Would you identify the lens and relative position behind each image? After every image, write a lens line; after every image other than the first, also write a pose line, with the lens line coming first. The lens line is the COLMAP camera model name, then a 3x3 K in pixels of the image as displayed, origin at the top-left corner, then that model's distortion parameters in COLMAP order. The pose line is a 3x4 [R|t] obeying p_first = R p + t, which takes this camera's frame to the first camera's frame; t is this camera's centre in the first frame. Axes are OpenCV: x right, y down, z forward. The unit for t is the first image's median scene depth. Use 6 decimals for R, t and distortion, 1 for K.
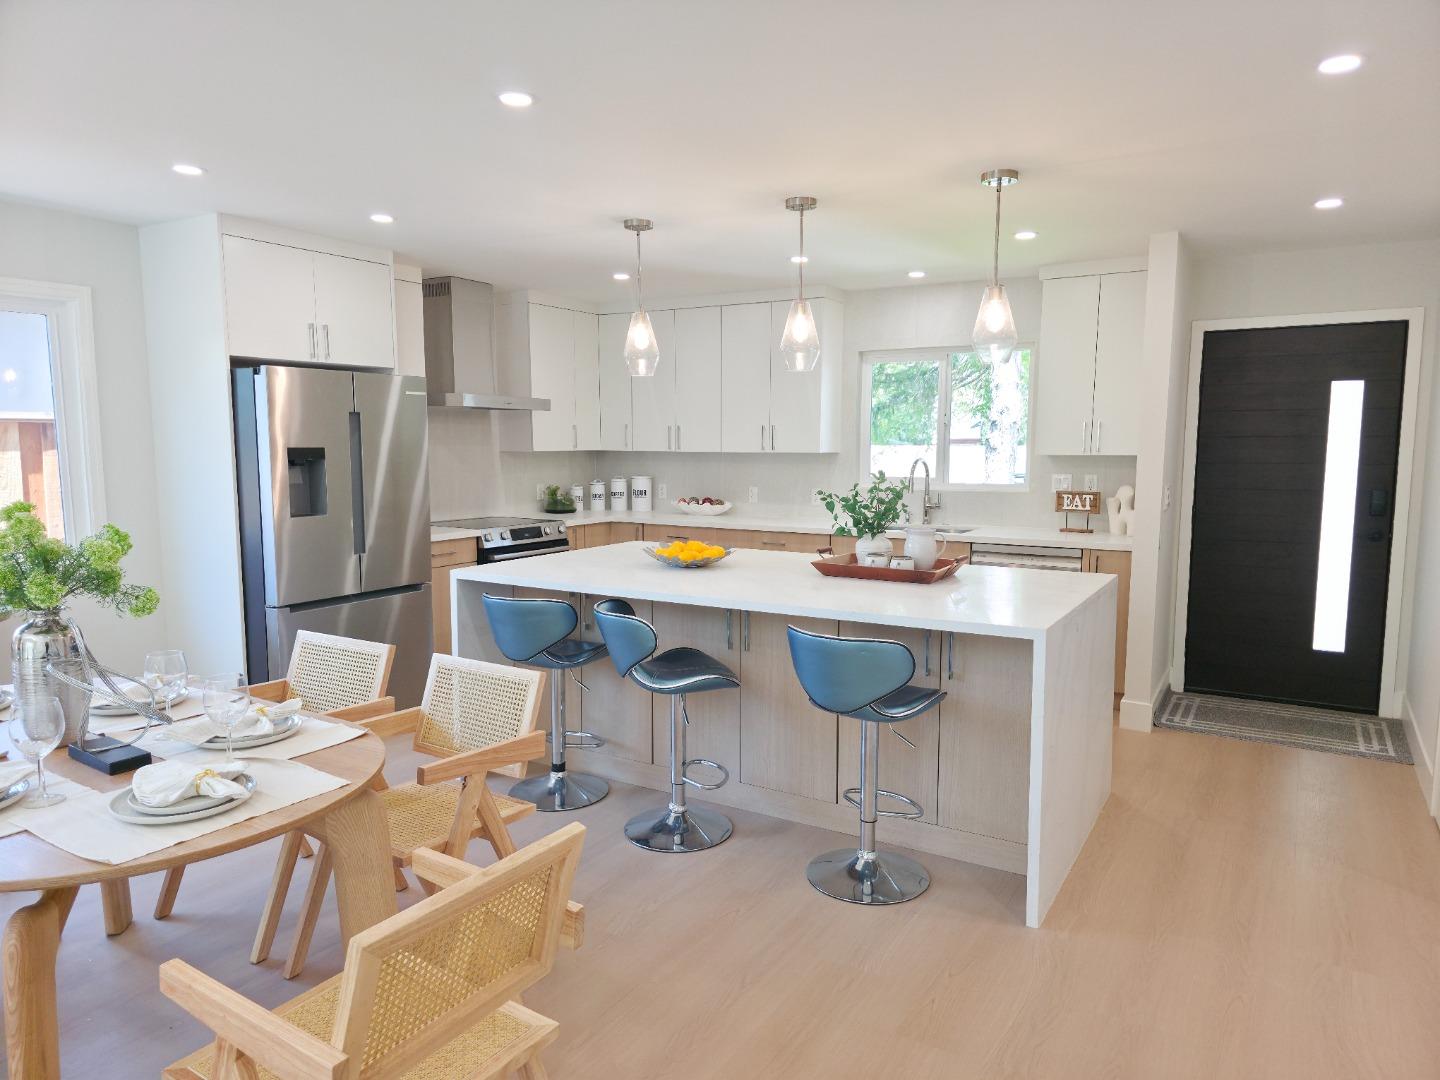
lens RADIAL K [[954.3, 0, 735.0], [0, 954.3, 544.9], [0, 0, 1]] dist [0.033662, -0.004286]
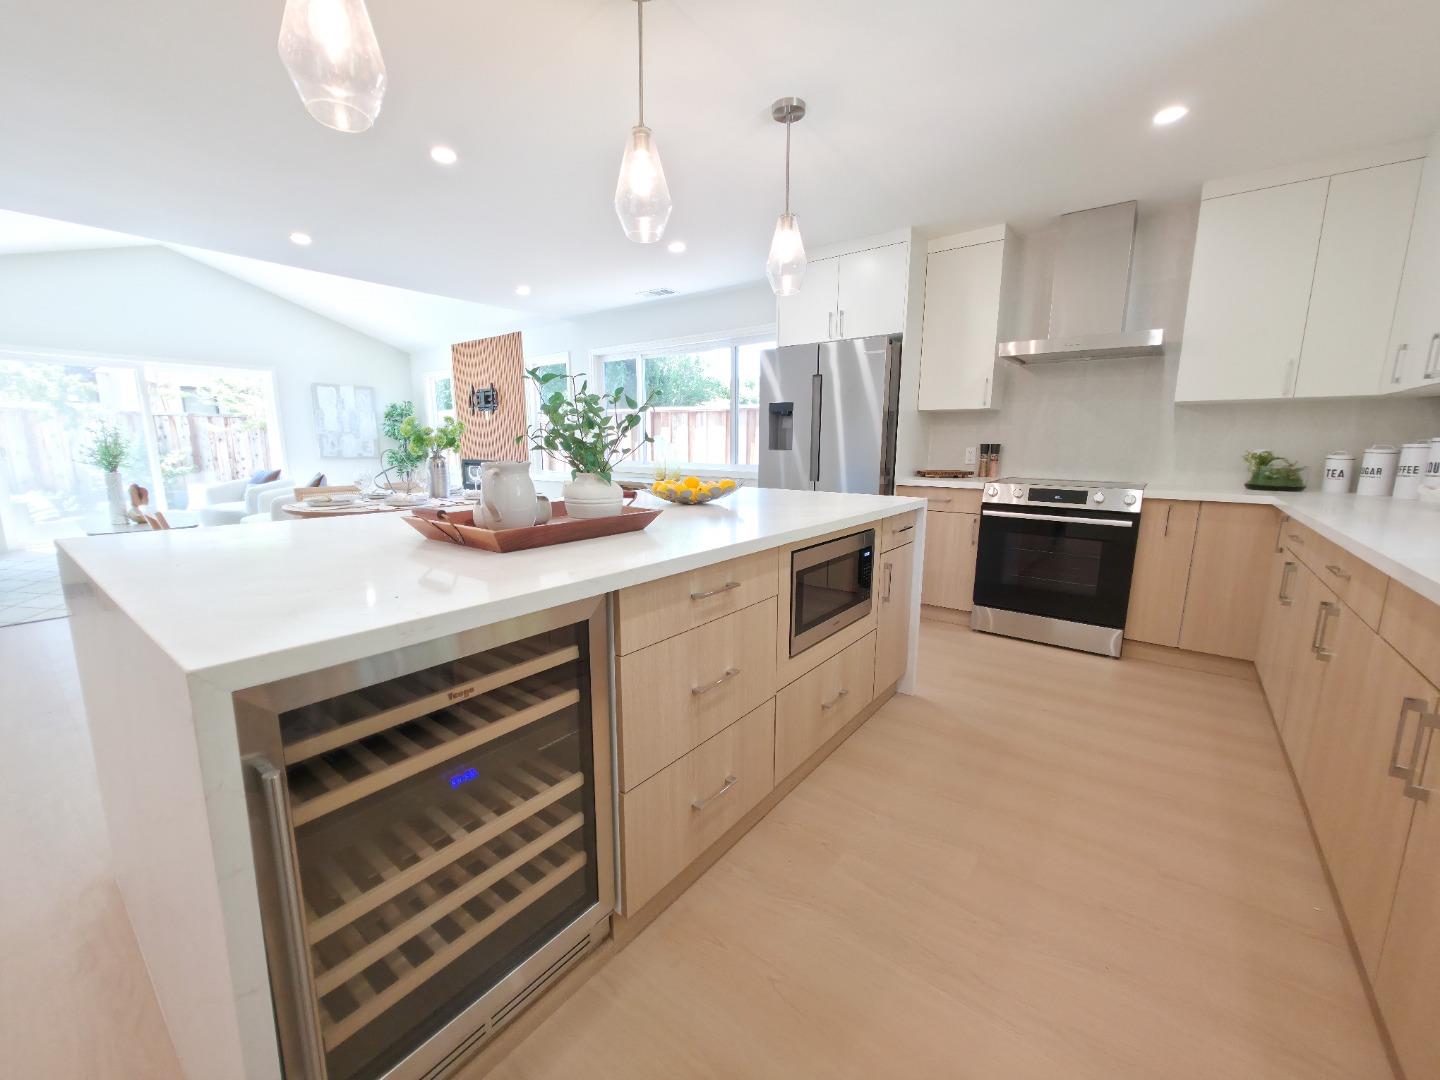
lens RADIAL K [[574.3, 0, 718.8], [0, 574.3, 537.9], [0, 0, 1]] dist [0.003102, -0.000382]
pose [[-0.117702, 0.162297, -0.979697, 0.310698], [-0.112552, 0.978017, 0.175541, -0.029086], [0.986650, 0.130928, -0.096848, 0.682930]]
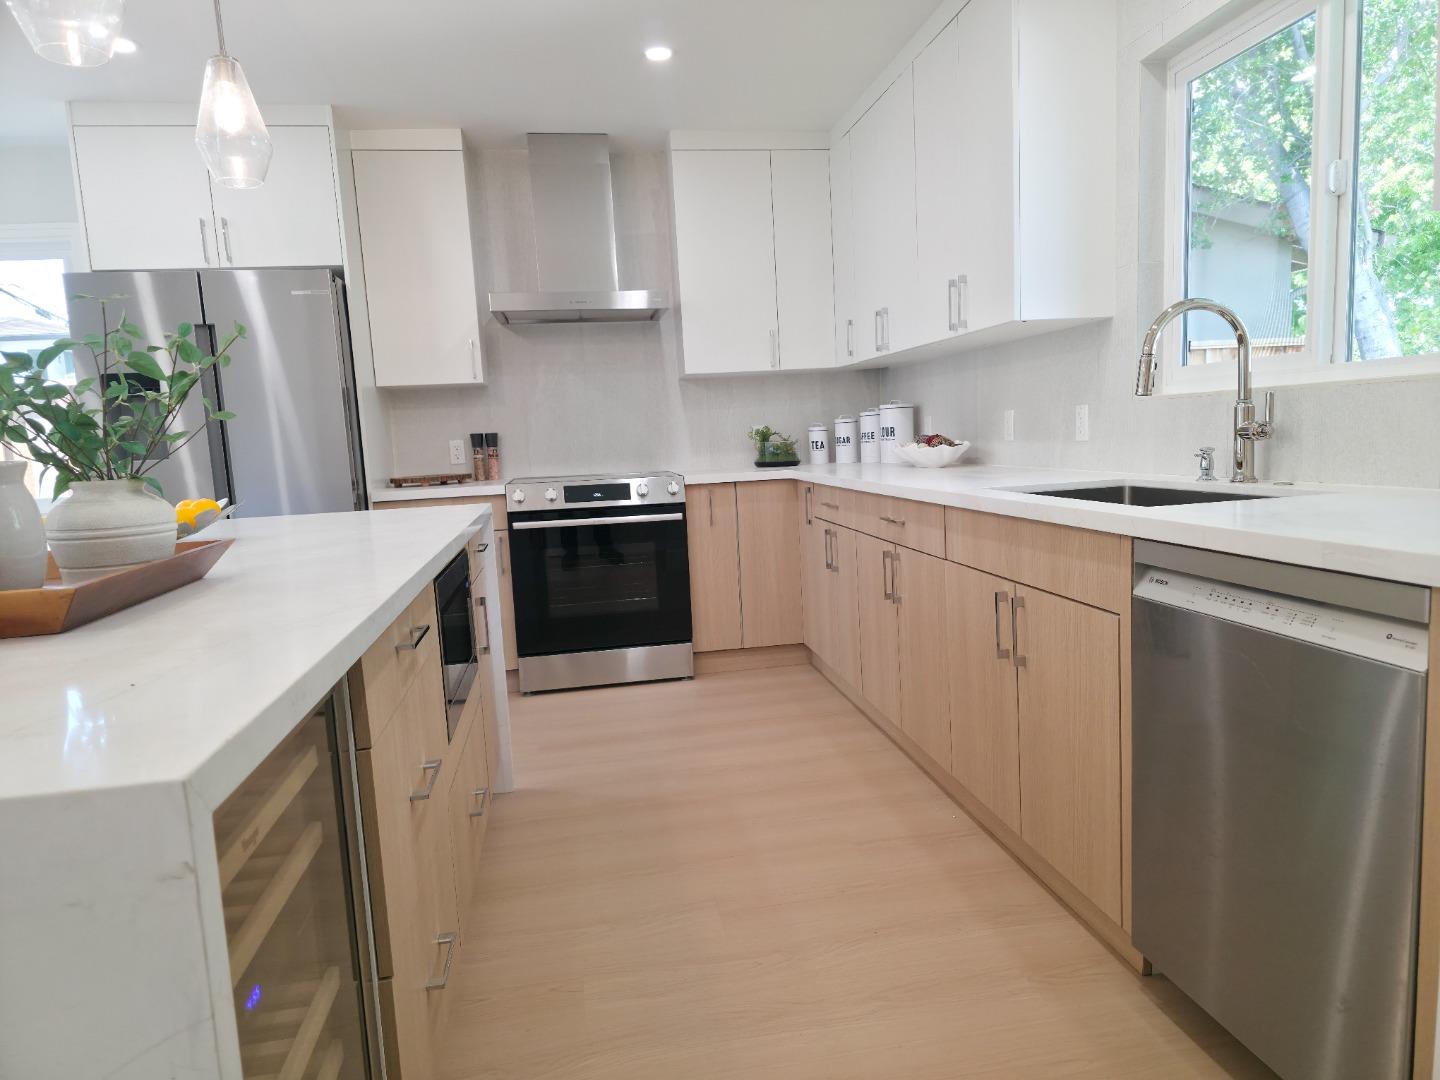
lens RADIAL K [[954.3, 0, 735.0], [0, 954.3, 544.9], [0, 0, 1]] dist [0.033662, -0.004286]
pose [[0.655509, 0.055123, -0.753173, 0.329959], [-0.031175, 0.998458, 0.045942, -0.008307], [0.754543, -0.006636, 0.656217, 0.570734]]
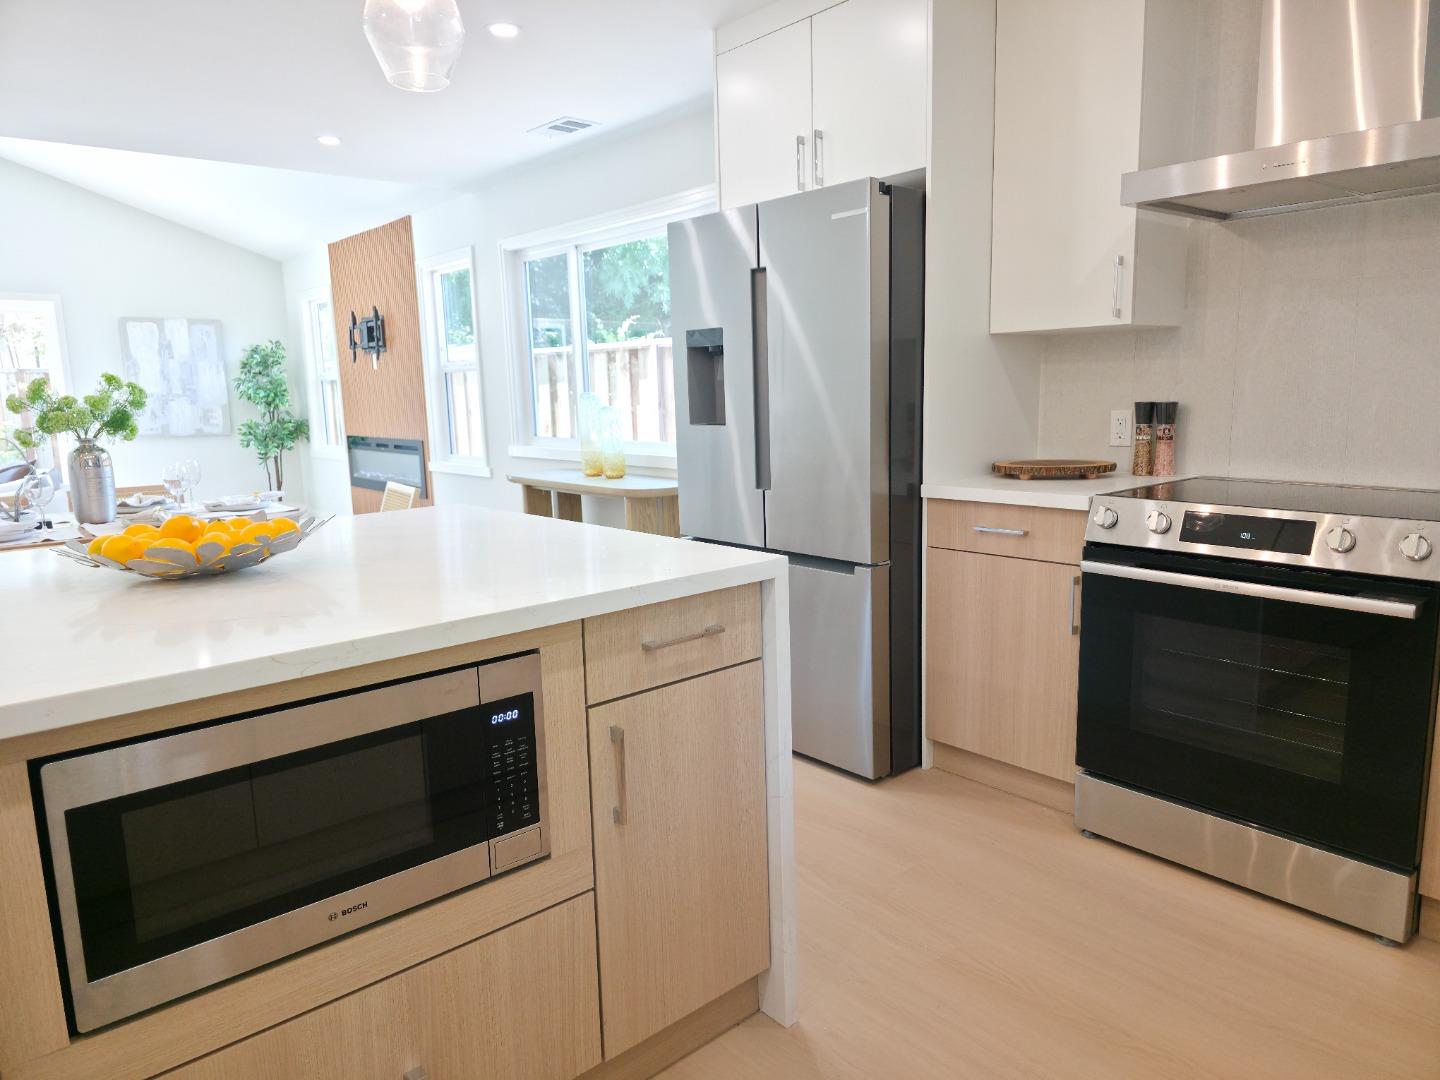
lens RADIAL K [[954.3, 0, 735.0], [0, 954.3, 544.9], [0, 0, 1]] dist [0.033662, -0.004286]
pose [[-0.302119, 0.159002, -0.939916, 0.168826], [-0.082111, 0.977986, 0.191835, -0.055762], [0.949727, 0.135135, -0.282412, 0.837302]]
